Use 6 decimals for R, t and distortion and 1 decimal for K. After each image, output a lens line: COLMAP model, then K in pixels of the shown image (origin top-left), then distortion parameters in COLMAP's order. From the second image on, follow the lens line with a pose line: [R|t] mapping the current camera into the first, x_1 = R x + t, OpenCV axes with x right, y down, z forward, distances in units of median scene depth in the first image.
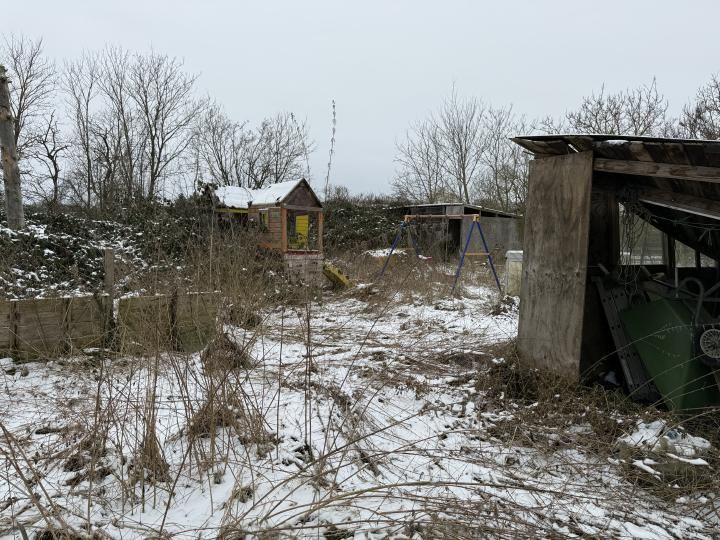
lens RADIAL K [[508.1, 0, 360.4], [0, 508.1, 273.3], [0, 0, 1]] dist [0.046874, -0.048762]
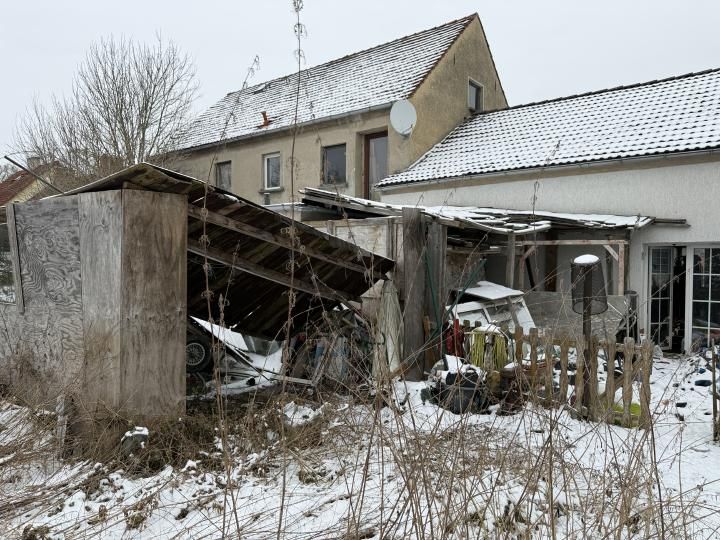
lens RADIAL K [[508.1, 0, 359.7], [0, 508.1, 272.1], [0, 0, 1]] dist [0.046874, -0.048762]
pose [[-0.308890, -0.038809, 0.950306, -0.631479], [0.046962, 0.997326, 0.055993, -0.116196], [-0.949938, 0.061924, -0.306241, 0.936794]]
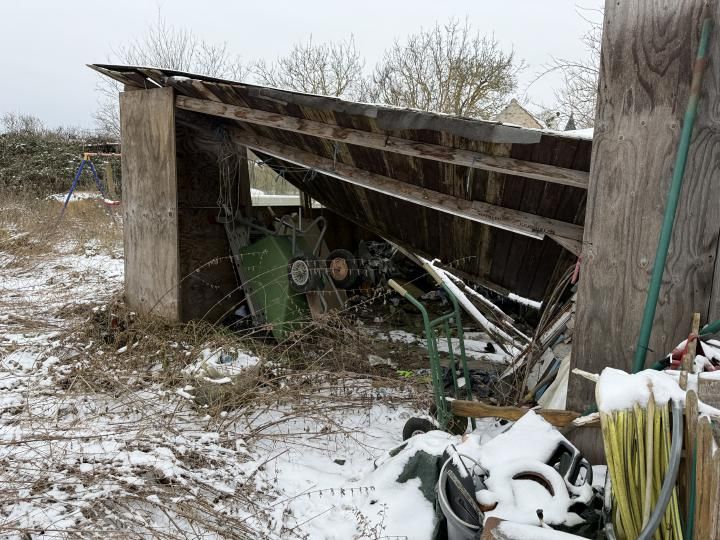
lens RADIAL K [[508.1, 0, 366.6], [0, 508.1, 268.4], [0, 0, 1]] dist [0.046874, -0.048762]
pose [[0.882849, -0.071761, 0.464143, 0.284137], [0.026538, 0.994301, 0.103251, 0.014113], [-0.468907, -0.078838, 0.879722, -0.060444]]
